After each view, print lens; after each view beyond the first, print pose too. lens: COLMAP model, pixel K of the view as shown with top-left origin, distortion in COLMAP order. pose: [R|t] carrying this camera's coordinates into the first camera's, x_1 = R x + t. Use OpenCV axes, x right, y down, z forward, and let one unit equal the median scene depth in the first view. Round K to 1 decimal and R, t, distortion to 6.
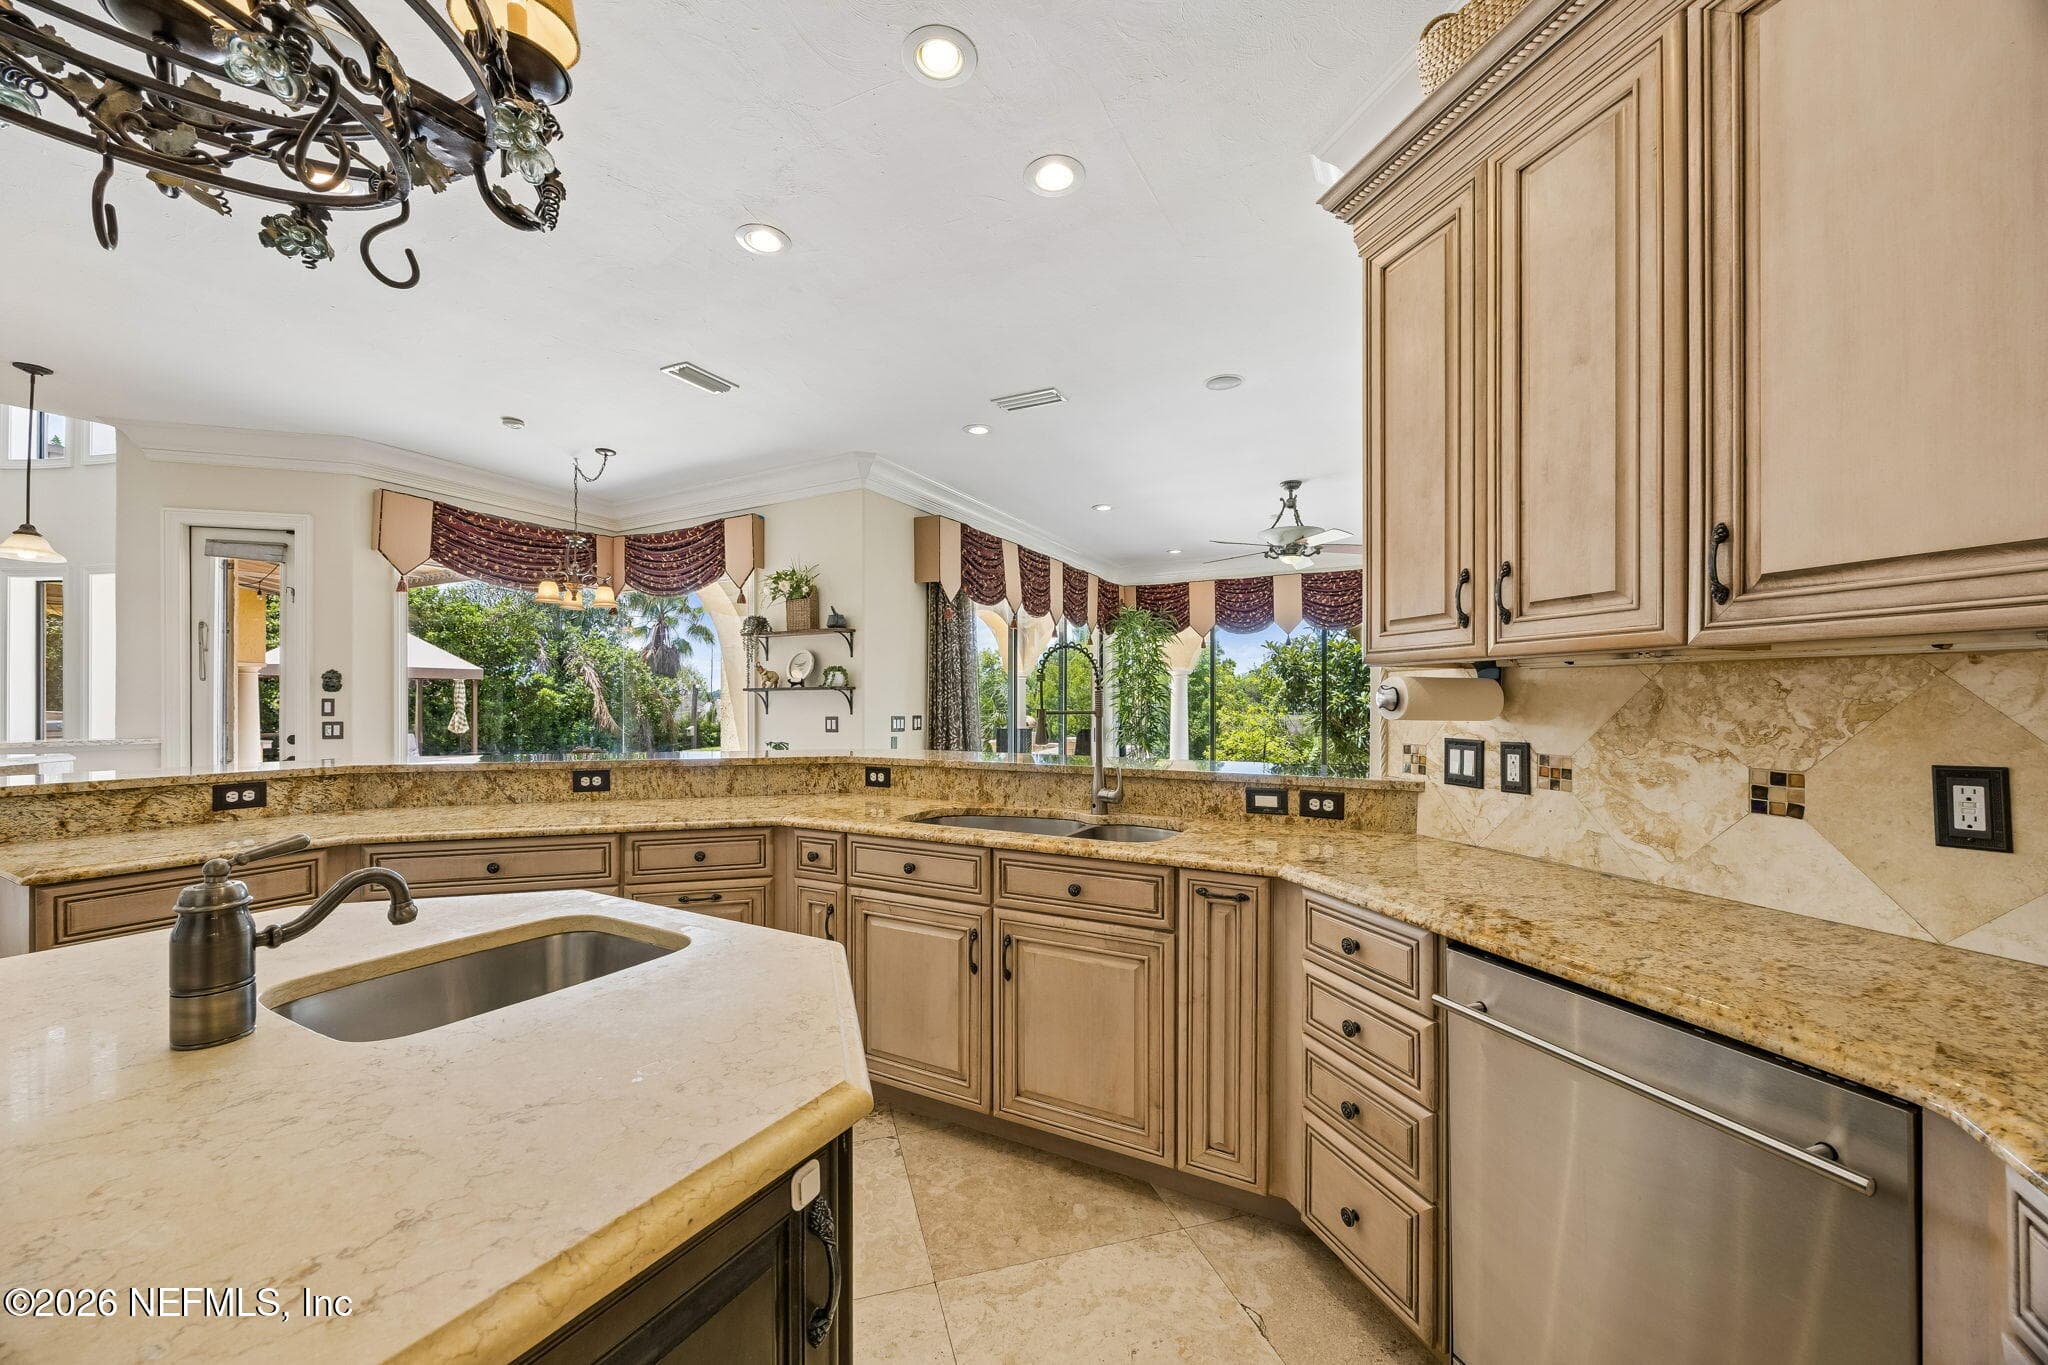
lens RADIAL K [[832.2, 0, 1014.7], [0, 832.2, 696.3], [0, 0, 1]] dist [-0.007908, -0.000173]
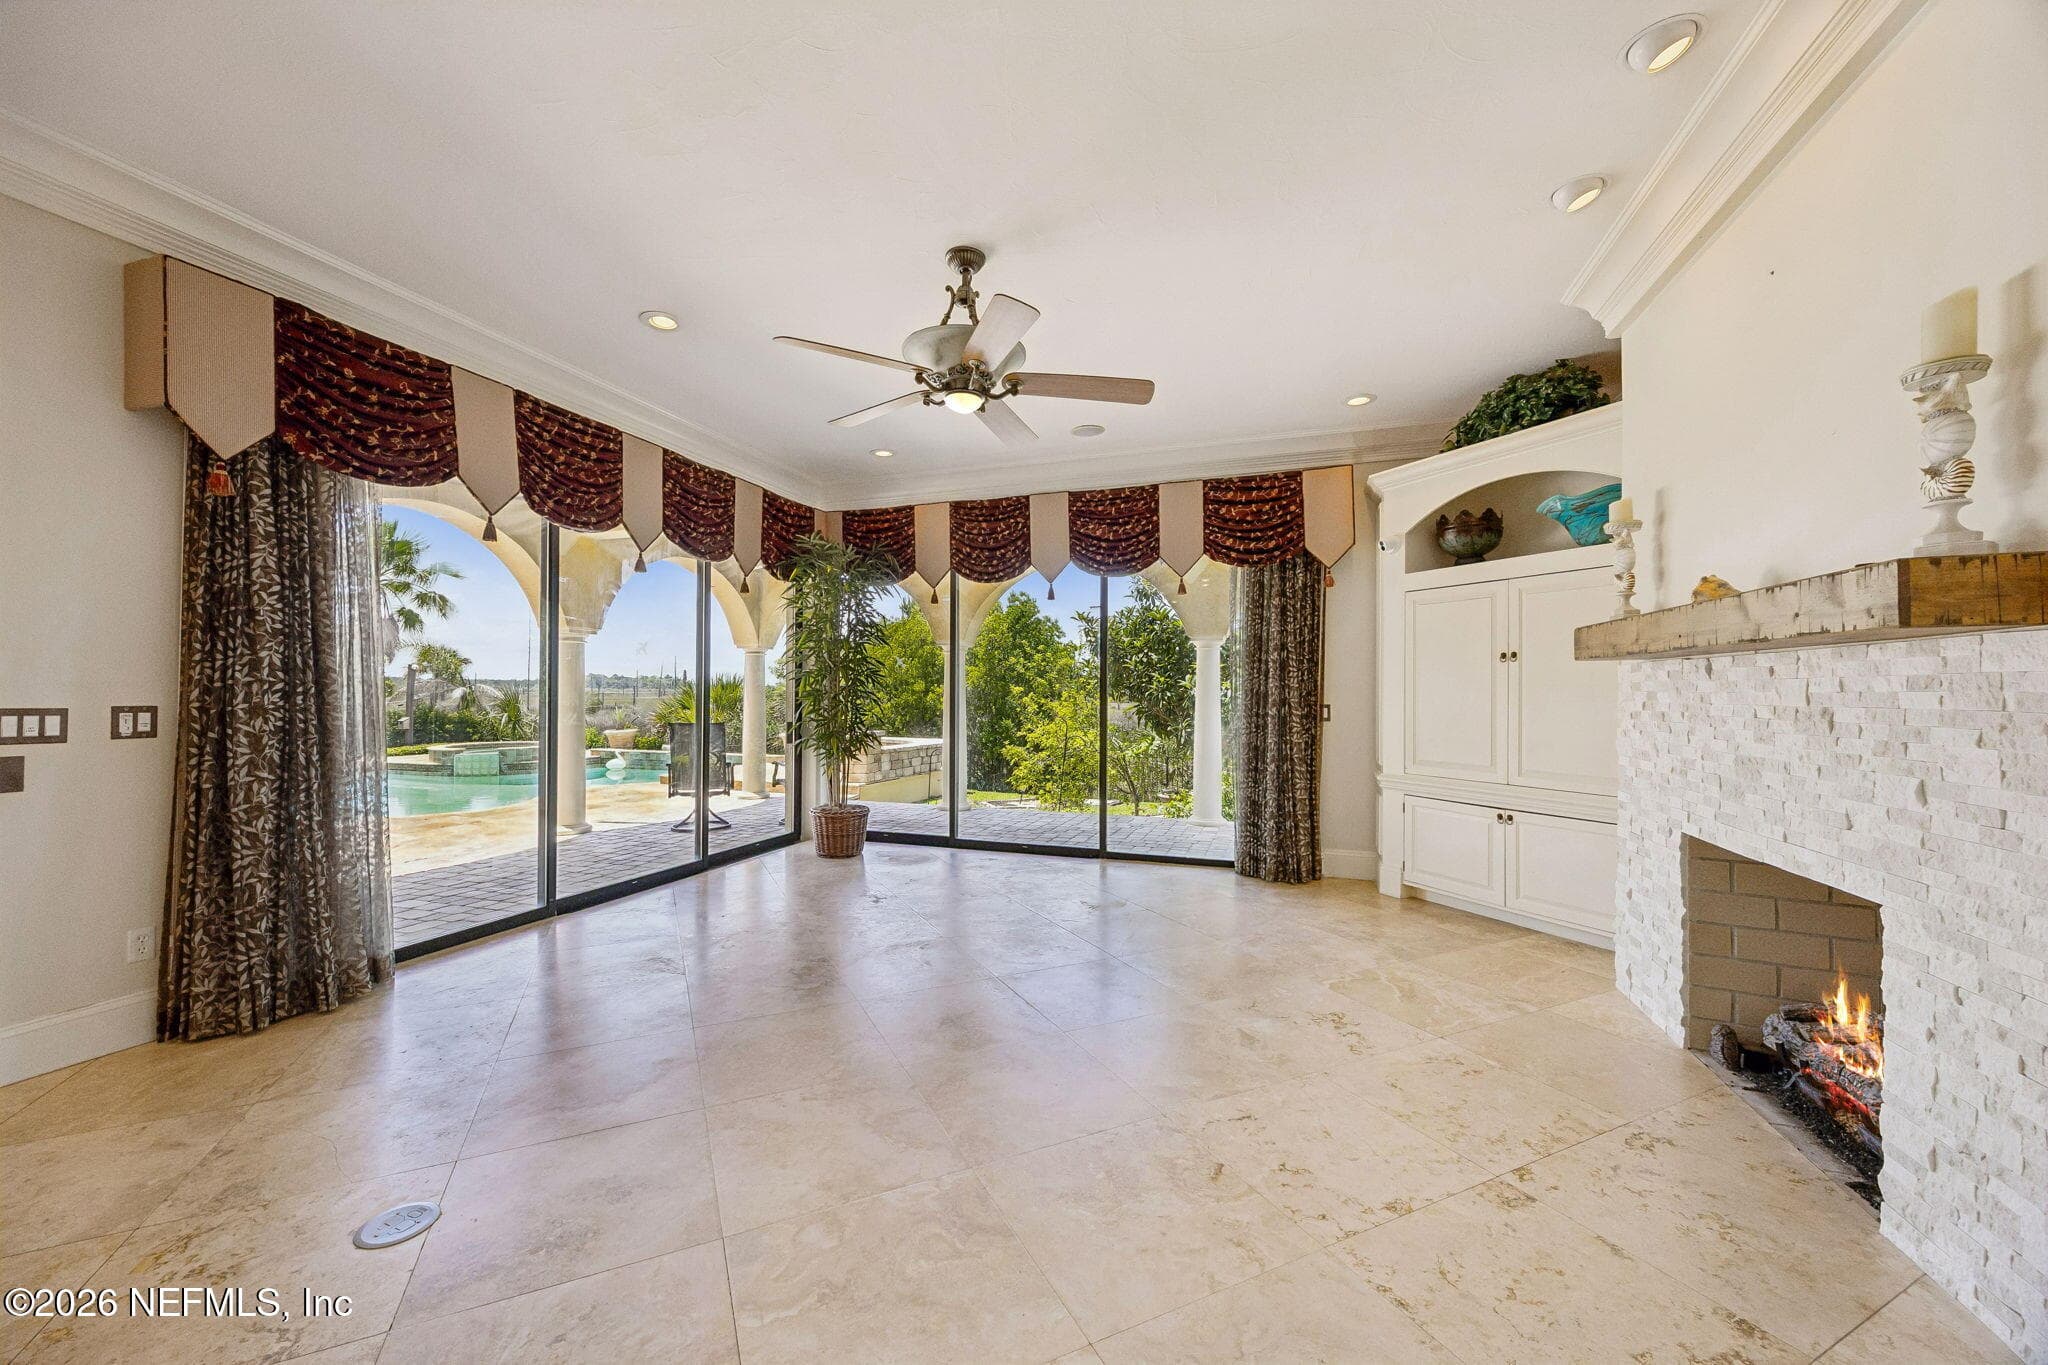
lens RADIAL K [[873.3, 0, 1024.0], [0, 873.3, 682.5], [0, 0, 1]] dist [-0.019035, 0.000186]
pose [[0.985271, 0.003977, 0.170954, 0.183955], [-0.003824, 0.999992, -0.001225, 0.006185], [-0.170957, 0.000553, 0.985278, 0.305354]]
